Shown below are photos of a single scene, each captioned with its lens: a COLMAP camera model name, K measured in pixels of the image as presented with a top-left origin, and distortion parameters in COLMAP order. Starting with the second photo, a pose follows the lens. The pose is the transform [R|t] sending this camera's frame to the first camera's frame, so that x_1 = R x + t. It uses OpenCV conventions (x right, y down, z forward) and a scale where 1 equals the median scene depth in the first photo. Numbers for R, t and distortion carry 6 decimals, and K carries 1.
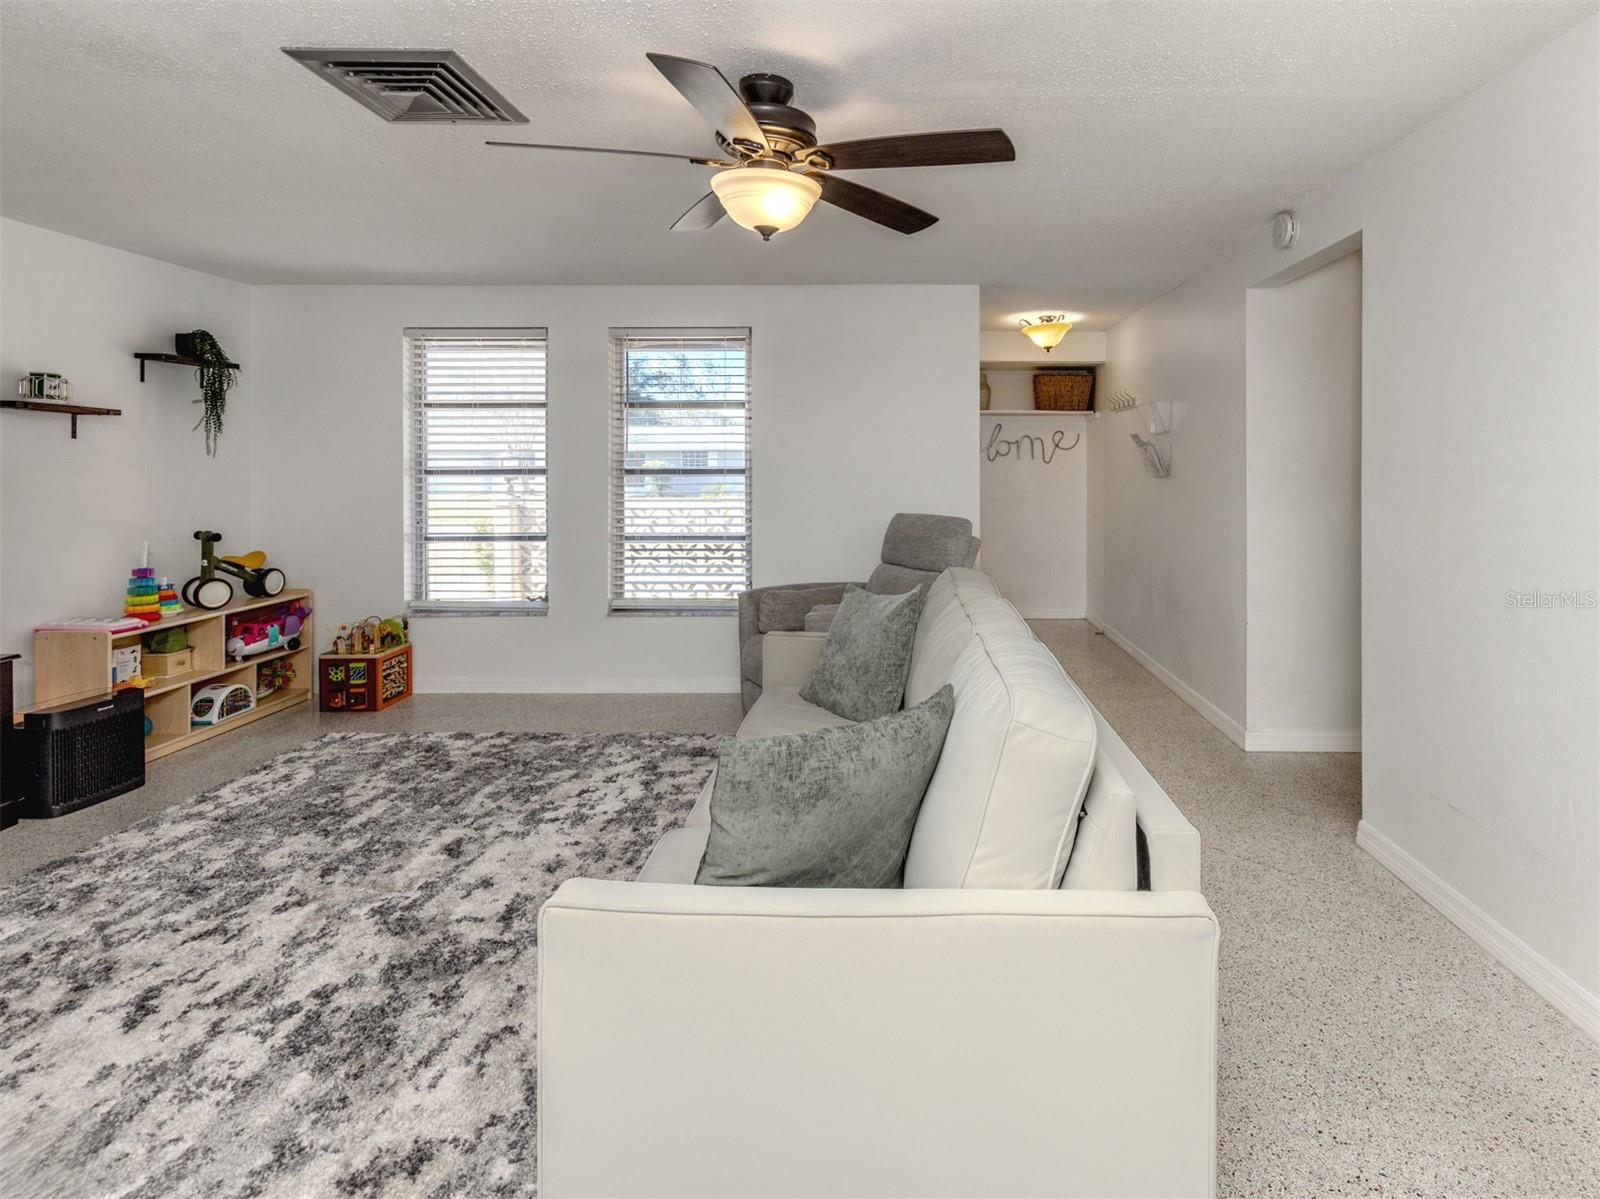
lens RADIAL K [[810.3, 0, 895.8], [0, 810.3, 461.5], [0, 0, 1]] dist [0.002443, 0.000748]
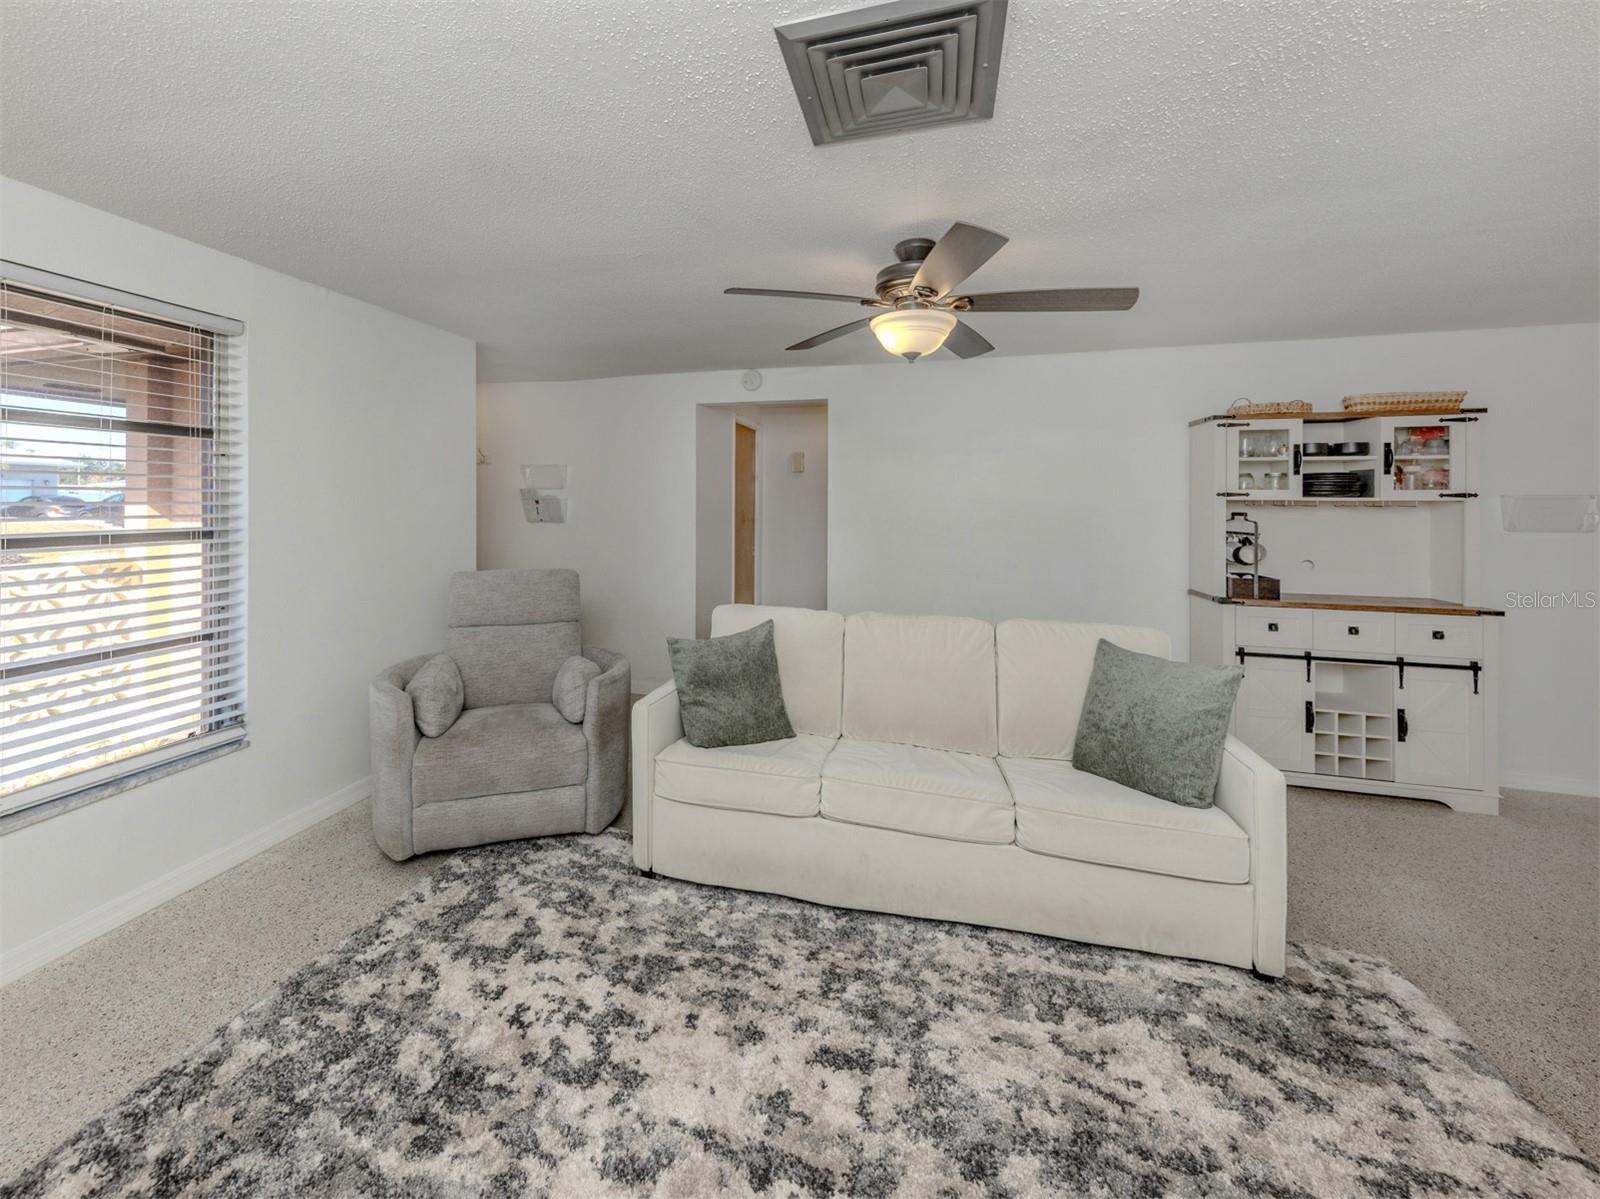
lens RADIAL K [[640.5, 0, 736.5], [0, 640.5, 500.9], [0, 0, 1]] dist [0.002776, 0.000067]
pose [[0.301702, 0.002572, 0.953399, -0.797752], [-0.009791, 0.999952, 0.000401, -0.028978], [-0.953352, -0.009456, 0.301712, 0.629321]]
